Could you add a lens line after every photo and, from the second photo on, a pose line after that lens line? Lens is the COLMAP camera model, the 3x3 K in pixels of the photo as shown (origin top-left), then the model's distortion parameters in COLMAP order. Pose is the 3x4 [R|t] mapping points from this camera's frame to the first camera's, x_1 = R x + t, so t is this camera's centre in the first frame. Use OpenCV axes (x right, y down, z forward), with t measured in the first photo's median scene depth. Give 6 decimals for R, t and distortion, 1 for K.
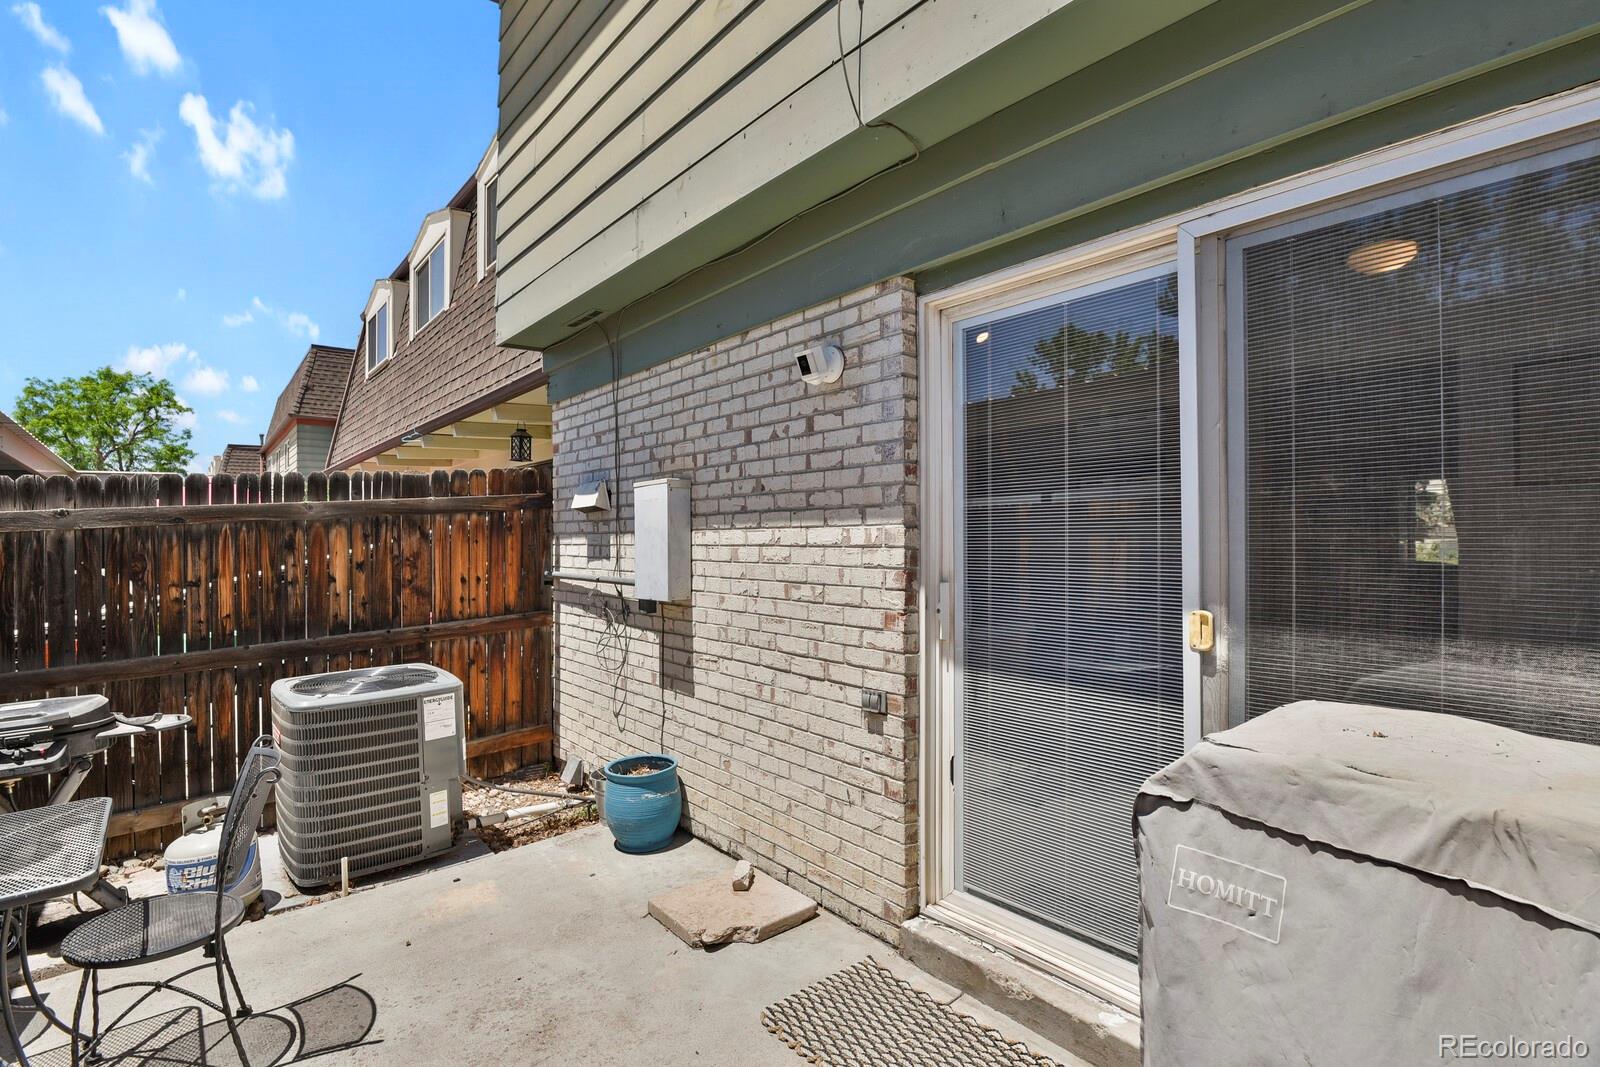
lens RADIAL K [[802.0, 0, 801.0], [0, 802.0, 551.4], [0, 0, 1]] dist [-0.023680, -0.000073]
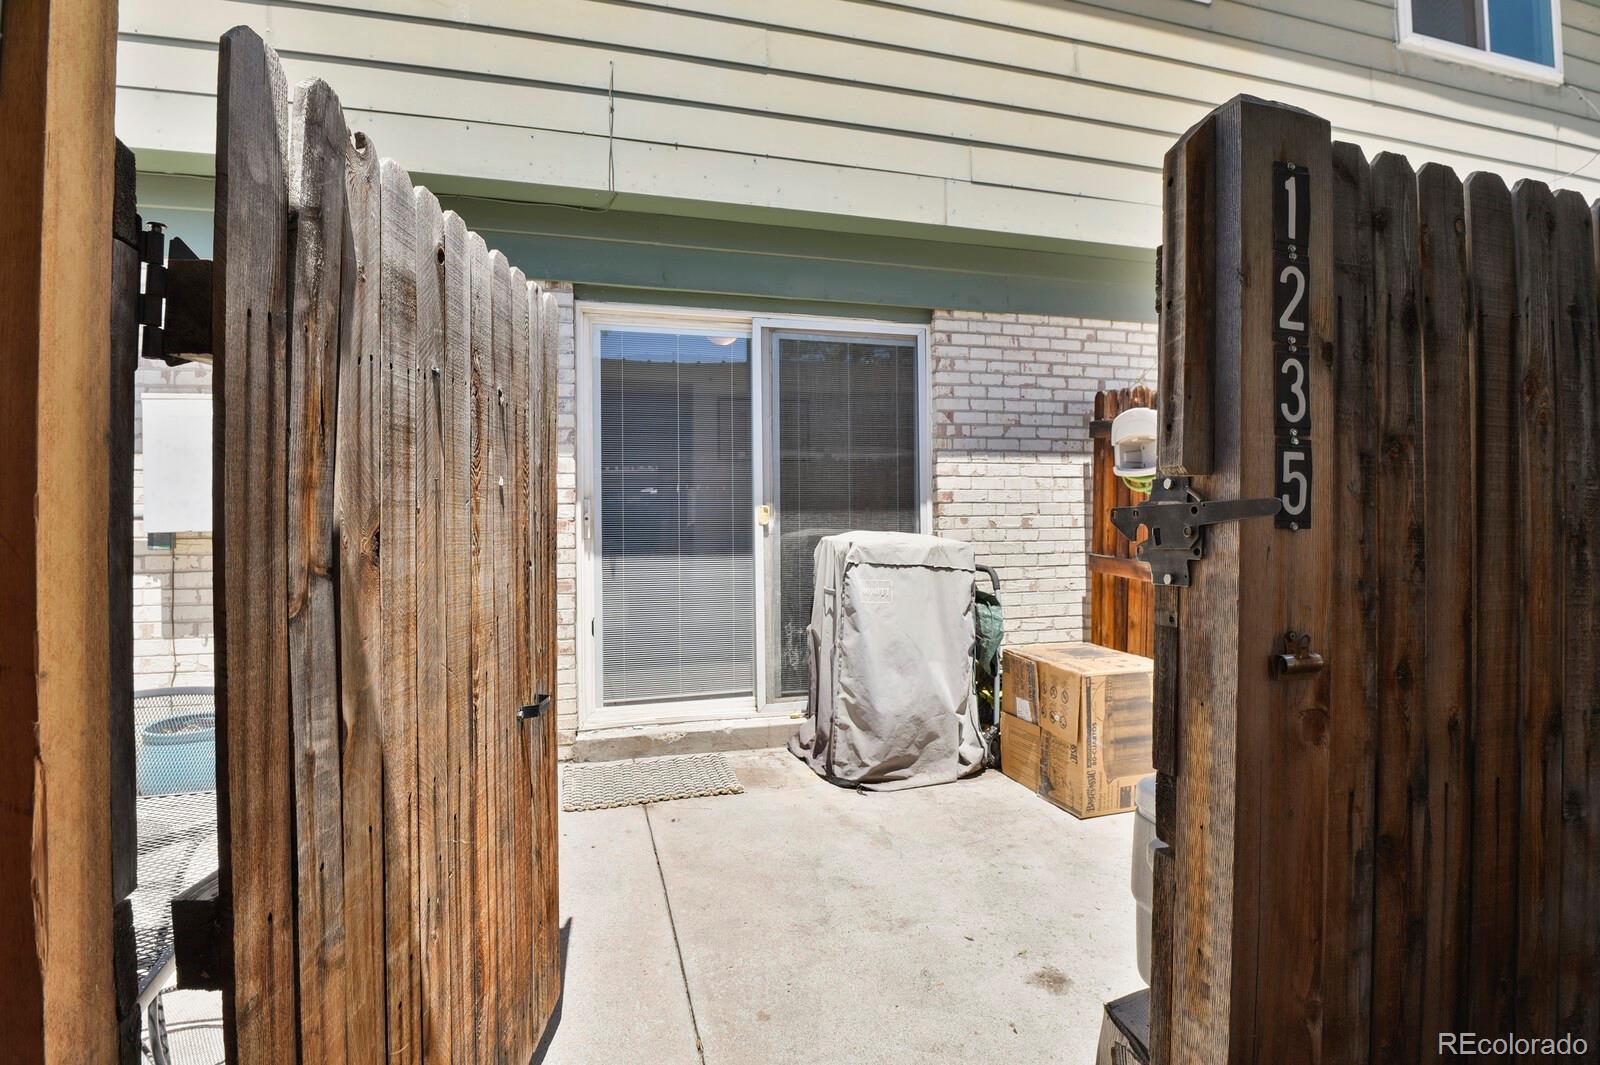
lens RADIAL K [[784.4, 0, 800.2], [0, 784.4, 535.3], [0, 0, 1]] dist [-0.024123, -0.000153]
pose [[0.380791, -0.017879, 0.924488, -1.361152], [0.019939, 0.999739, 0.011122, 0.131199], [-0.924446, 0.014198, 0.381048, 0.131202]]
